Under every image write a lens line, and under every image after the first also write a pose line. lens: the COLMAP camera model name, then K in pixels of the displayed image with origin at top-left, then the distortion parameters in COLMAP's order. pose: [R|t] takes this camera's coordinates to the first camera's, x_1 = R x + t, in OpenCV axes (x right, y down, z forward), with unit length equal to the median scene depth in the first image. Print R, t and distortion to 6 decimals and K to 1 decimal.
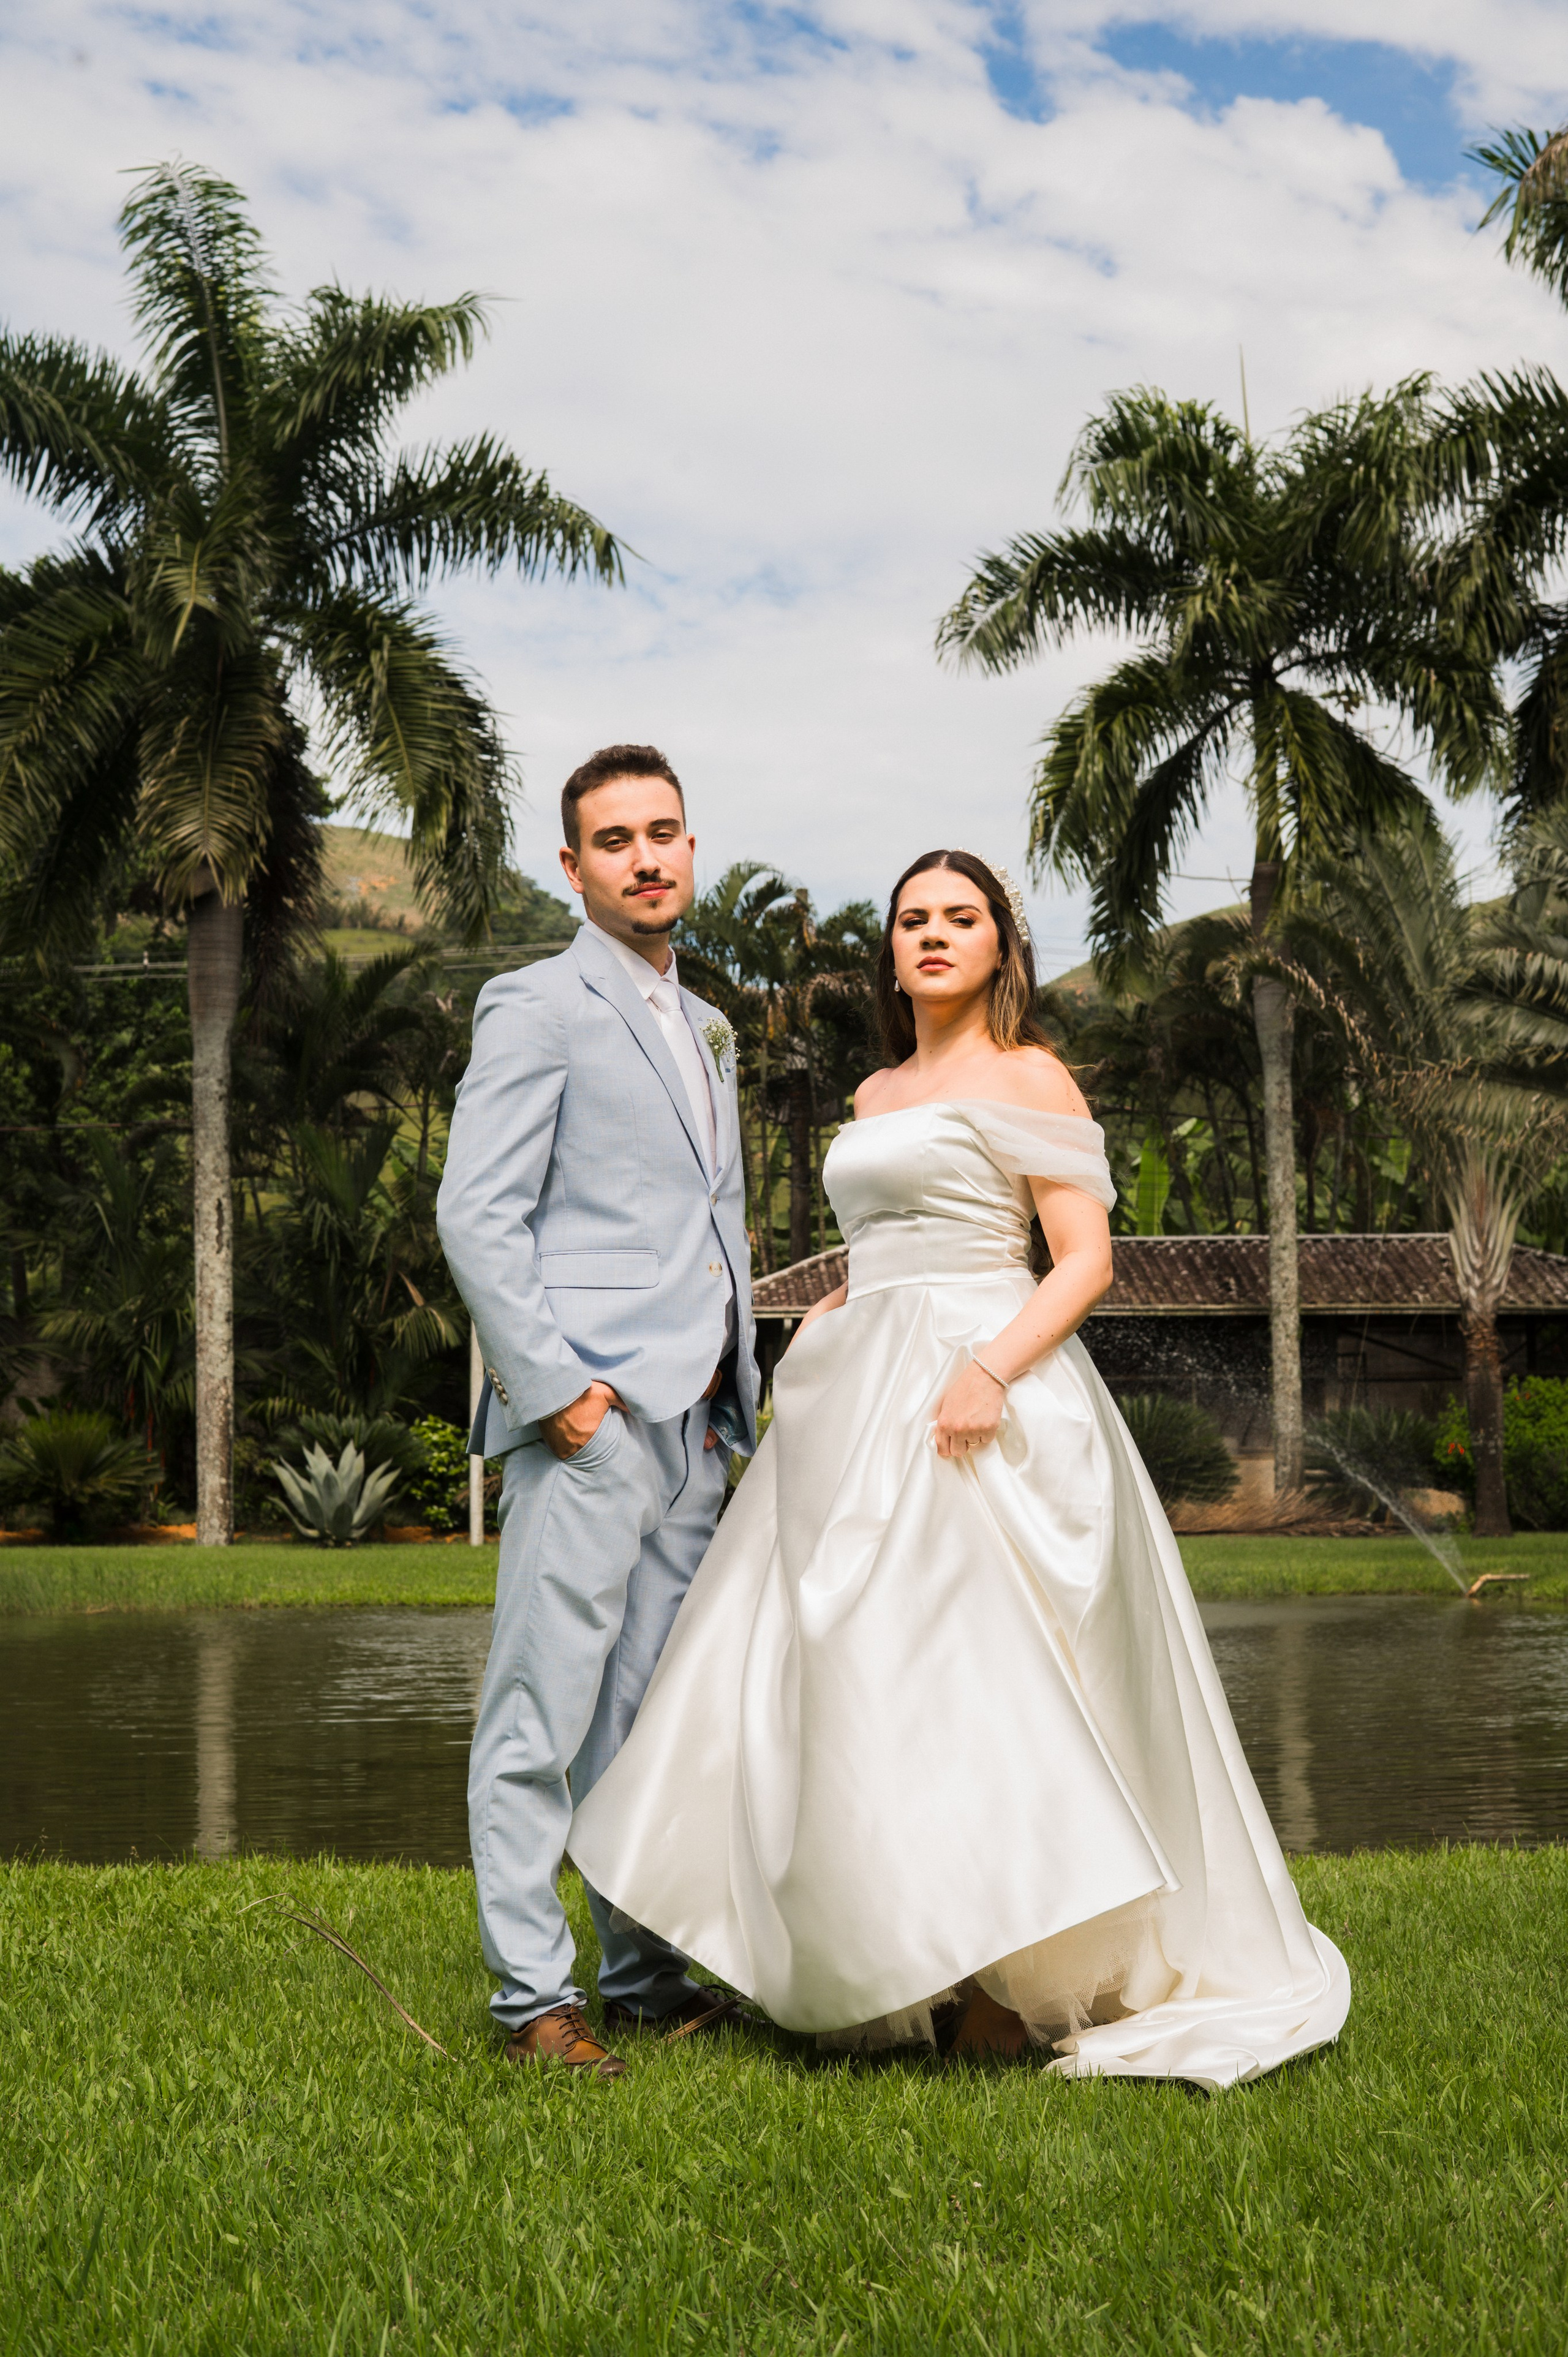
lens RADIAL K [[3432.7, 0, 790.0], [0, 3432.7, 1138.2], [0, 0, 1]] dist [-0.098594, -0.007538]
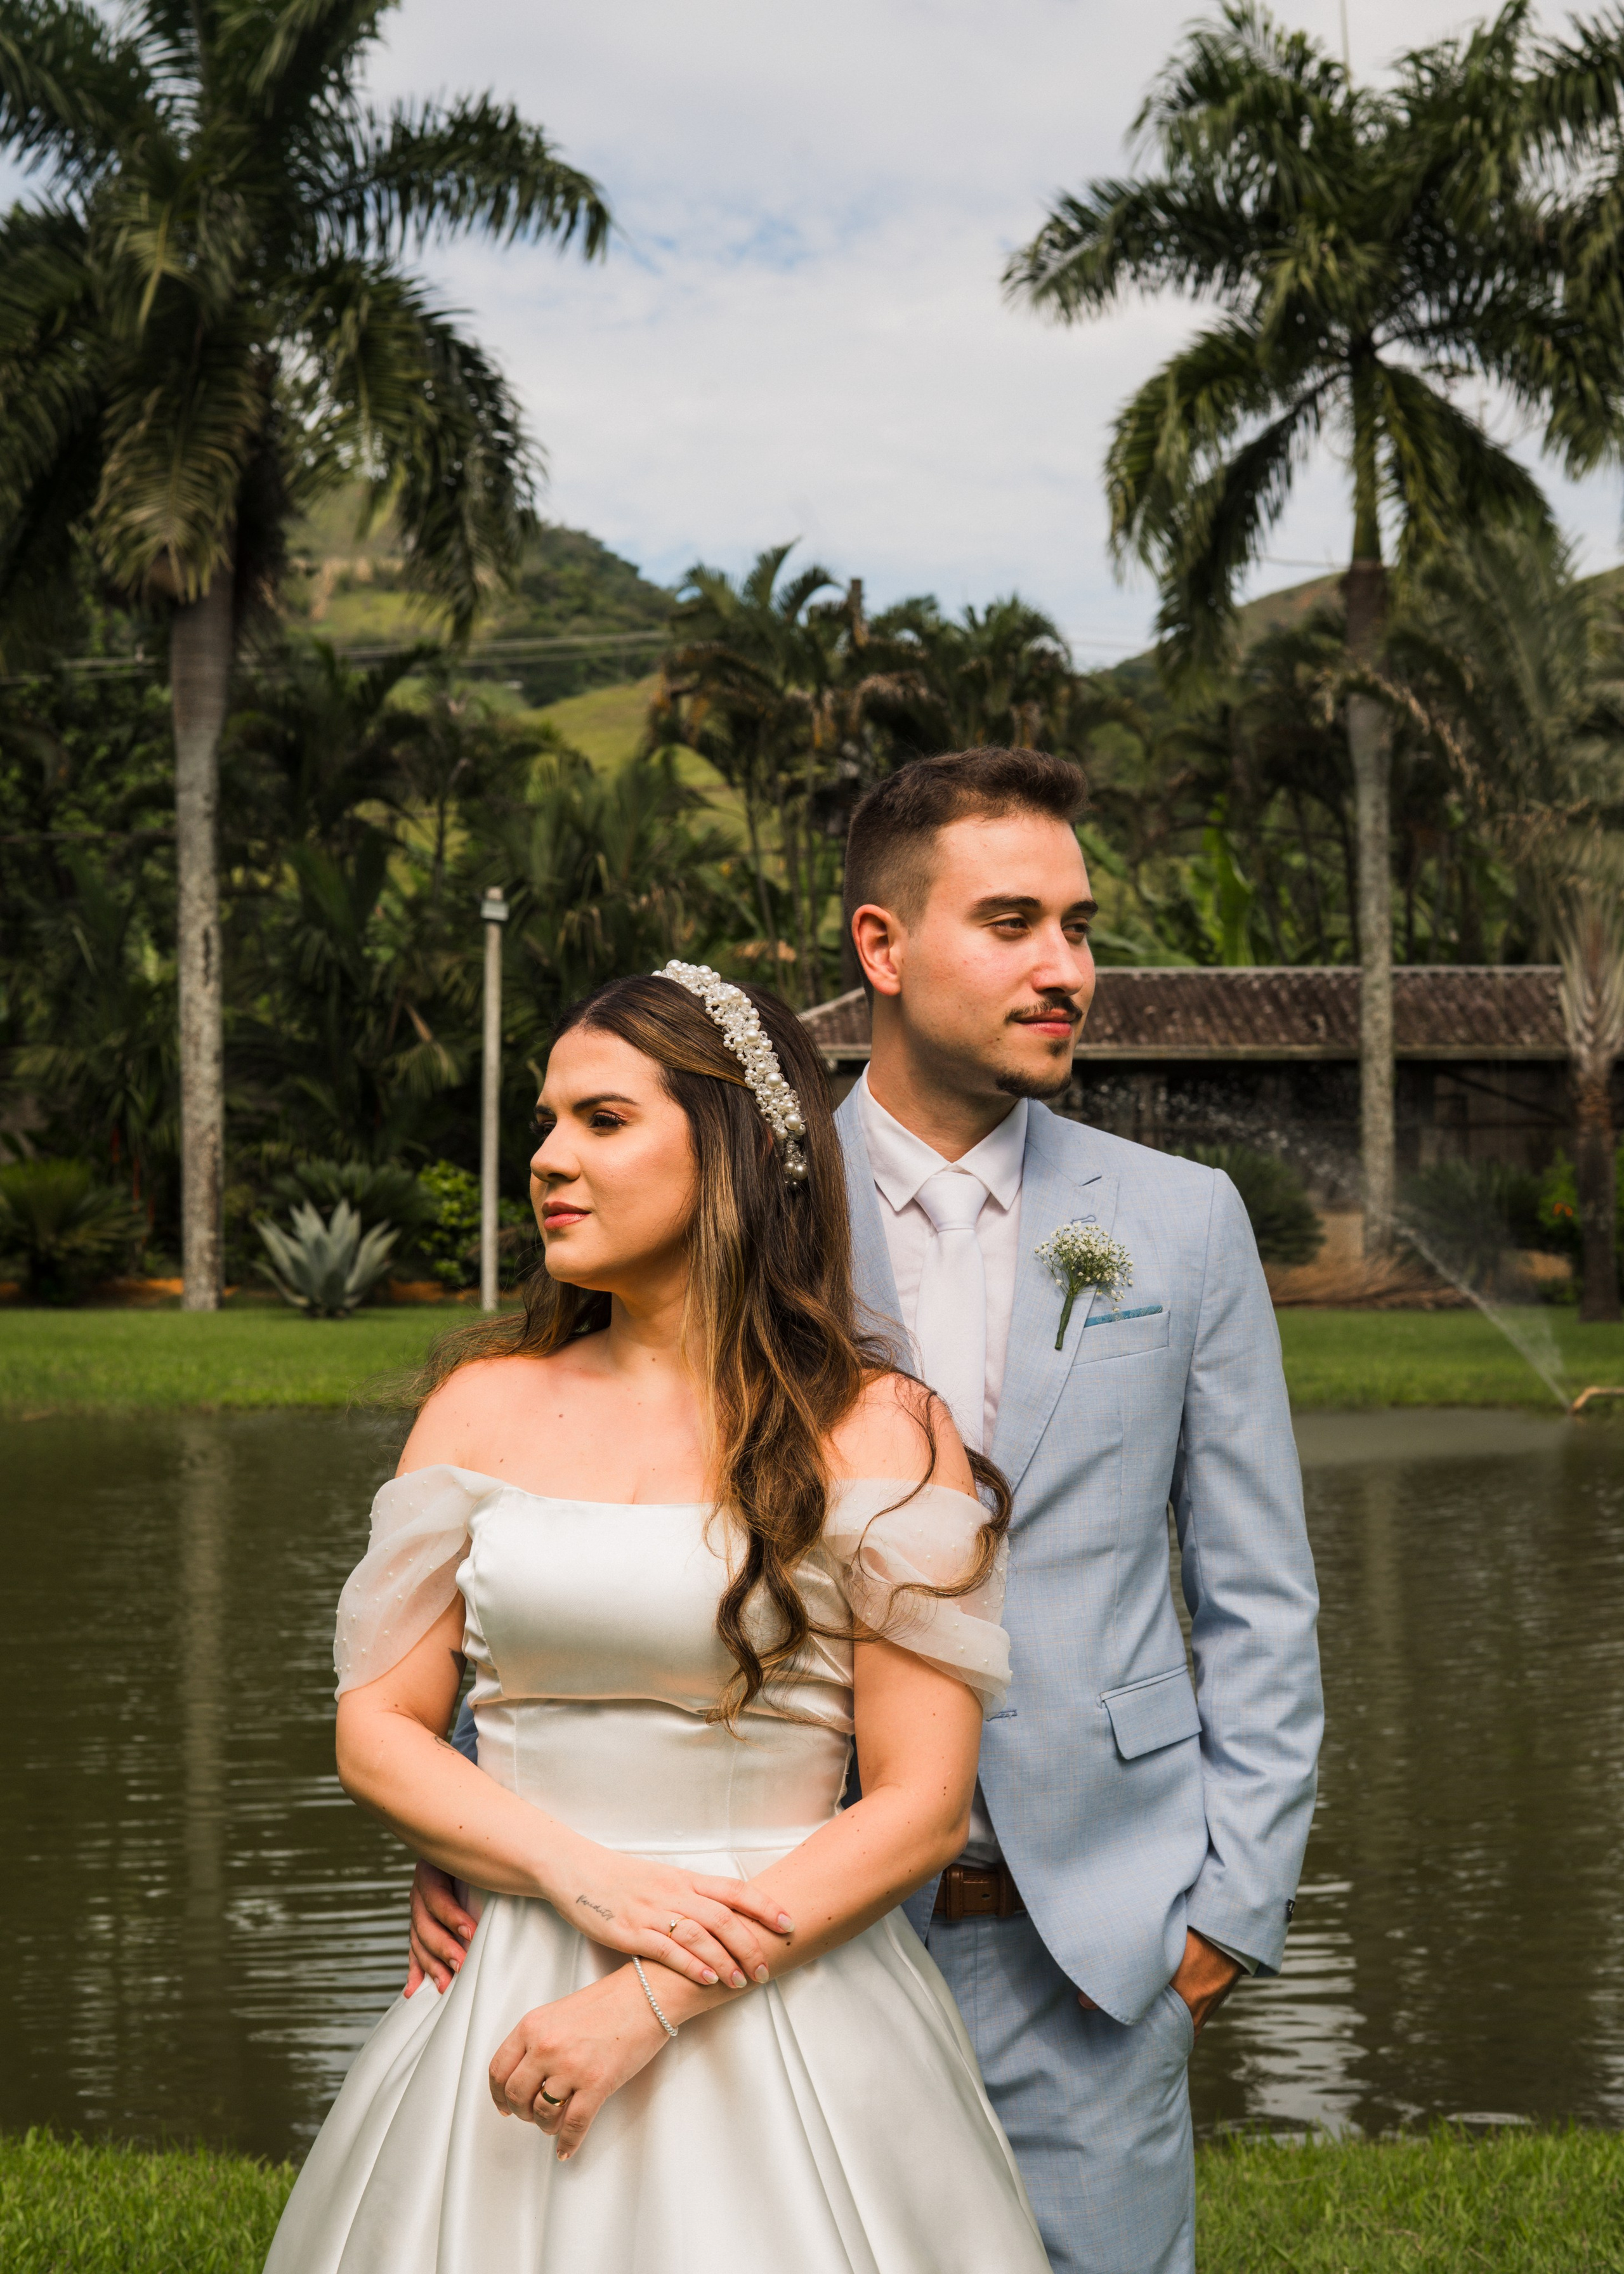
lens RADIAL K [[3600.1, 0, 806.9], [0, 3600.1, 1081.9], [0, 0, 1]] dist [-0.095104, -0.055000]
pose [[0.999830, 0.005304, -0.017650, 0.010009], [-0.003959, 0.997147, 0.075375, -0.013578], [0.017999, -0.075292, 0.996999, 0.046684]]
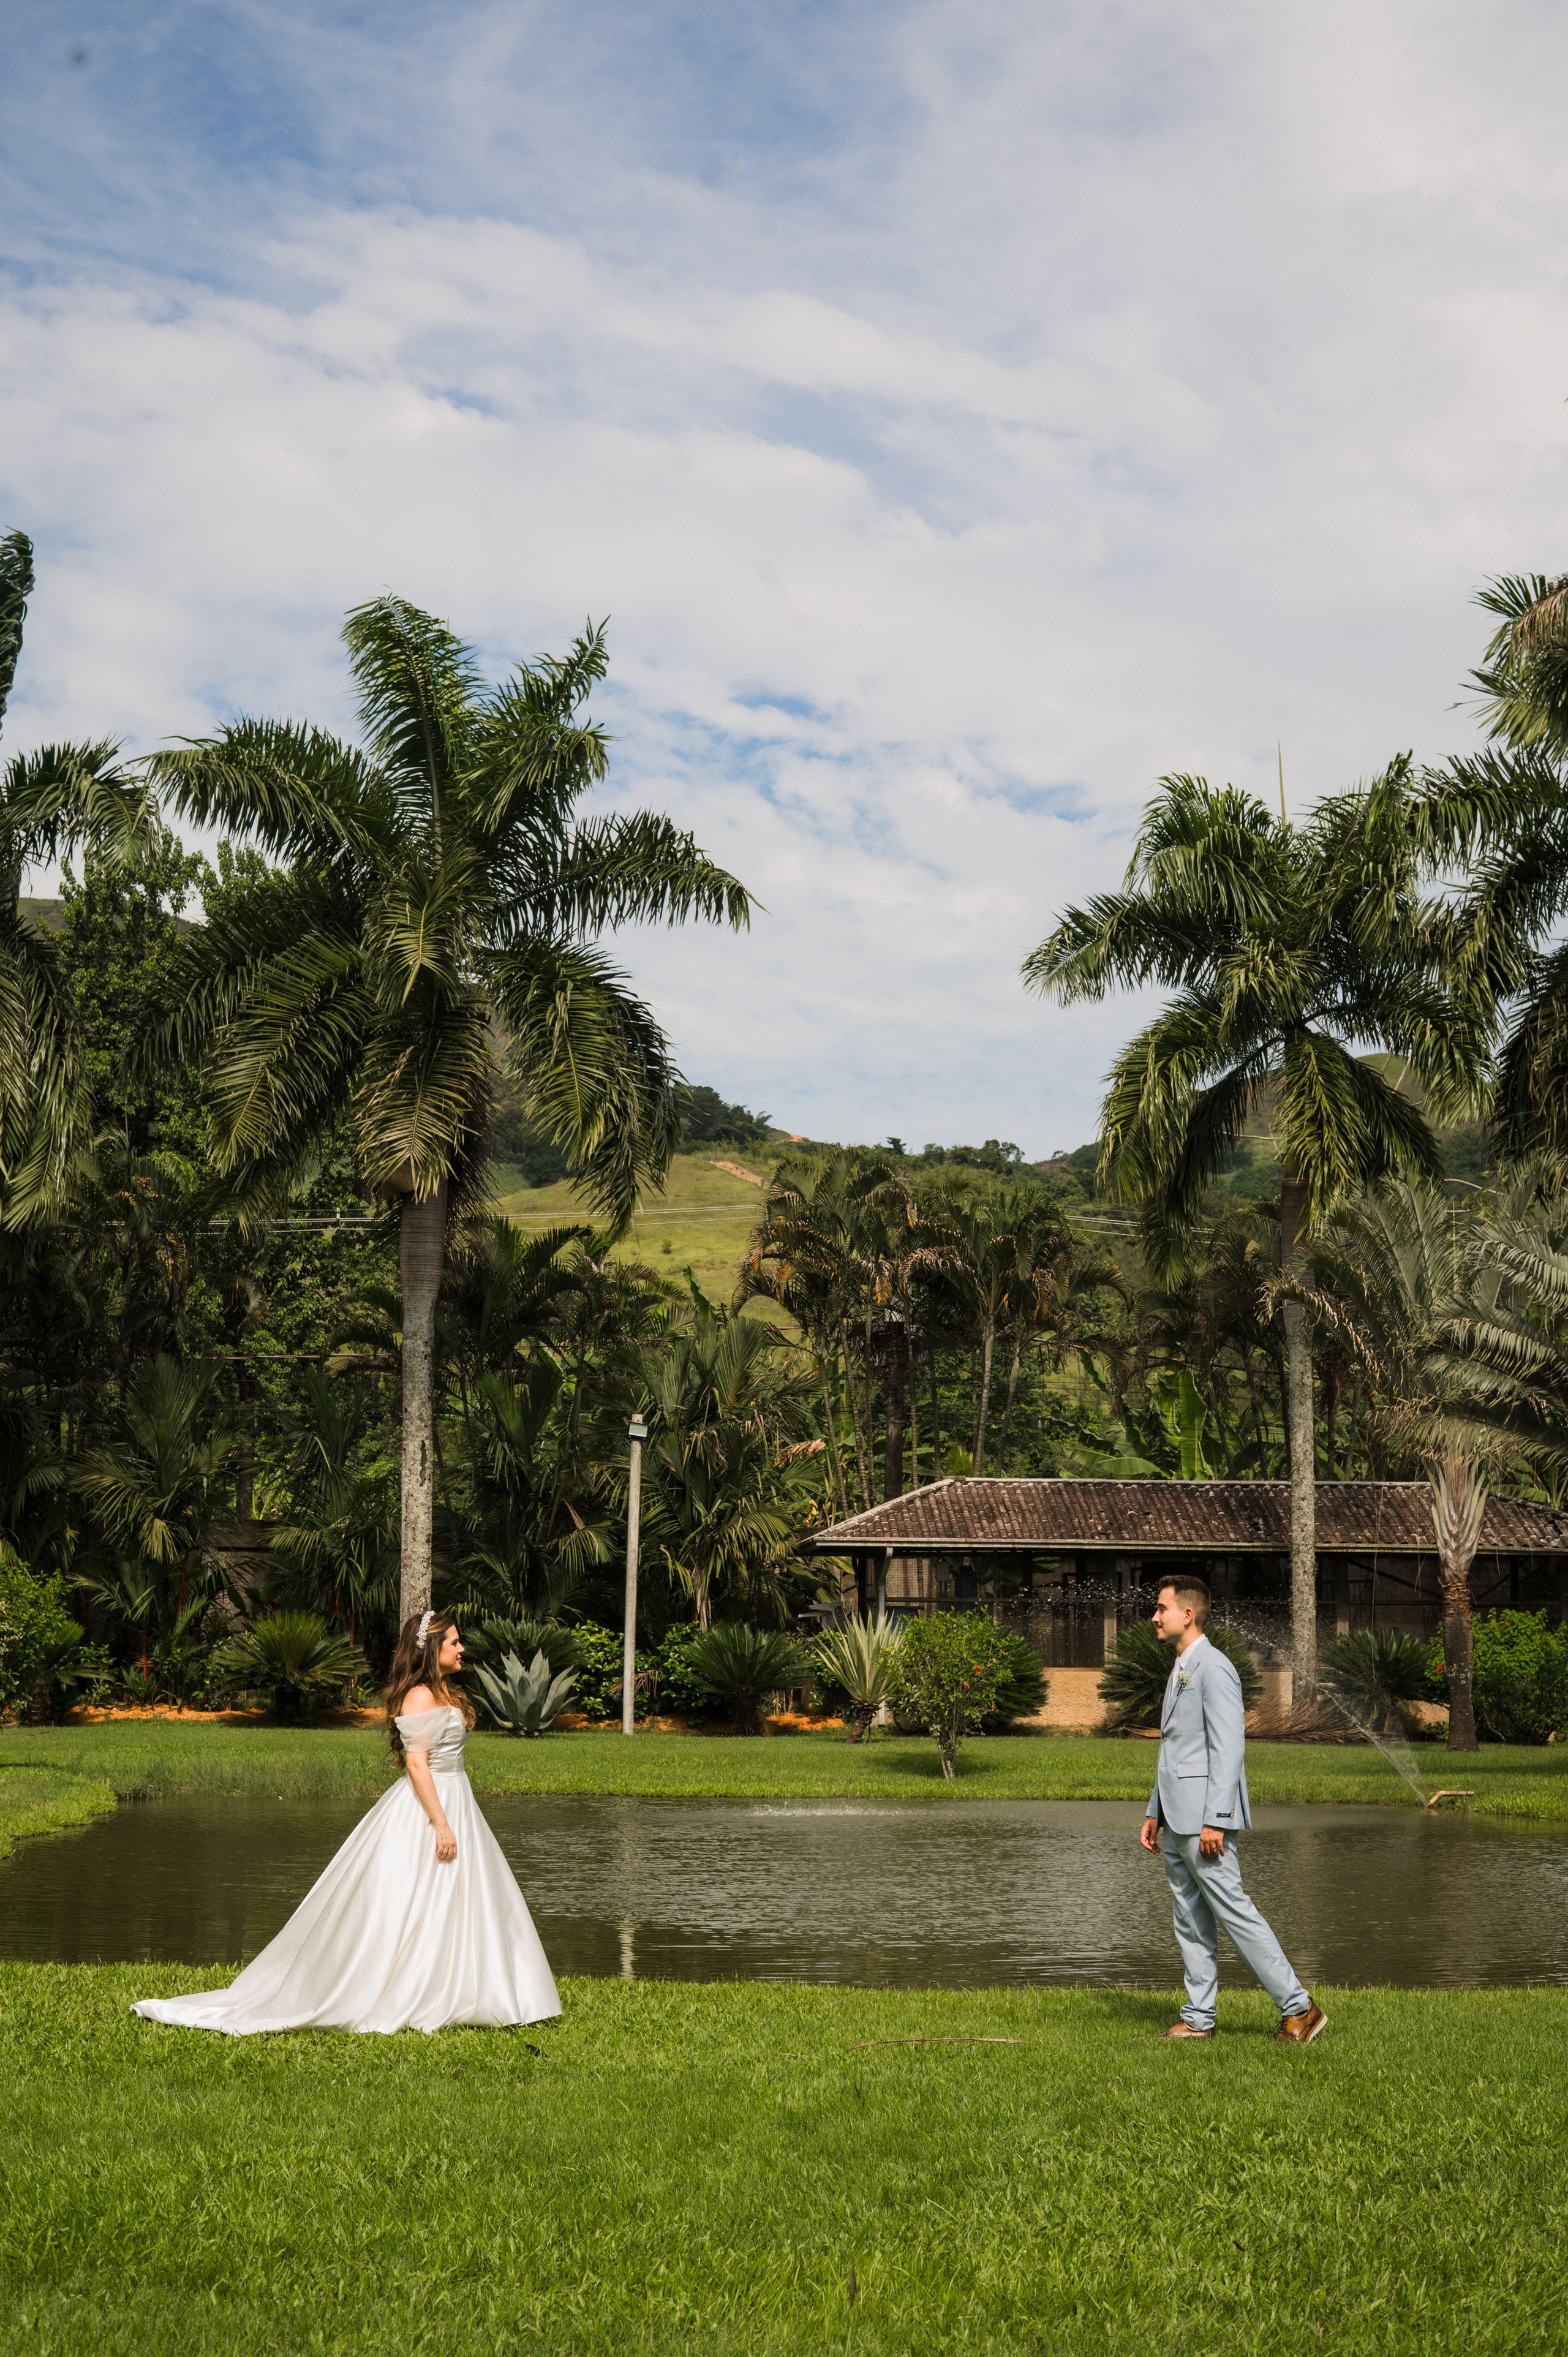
lens RADIAL K [[3432.7, 0, 790.0], [0, 3432.7, 1138.2], [0, 0, 1]] dist [-0.098594, -0.007538]
pose [[0.999695, 0.019230, -0.015509, -0.019874], [-0.019849, 0.998969, -0.040824, -0.041314], [0.014708, 0.041119, 0.999046, -0.207720]]
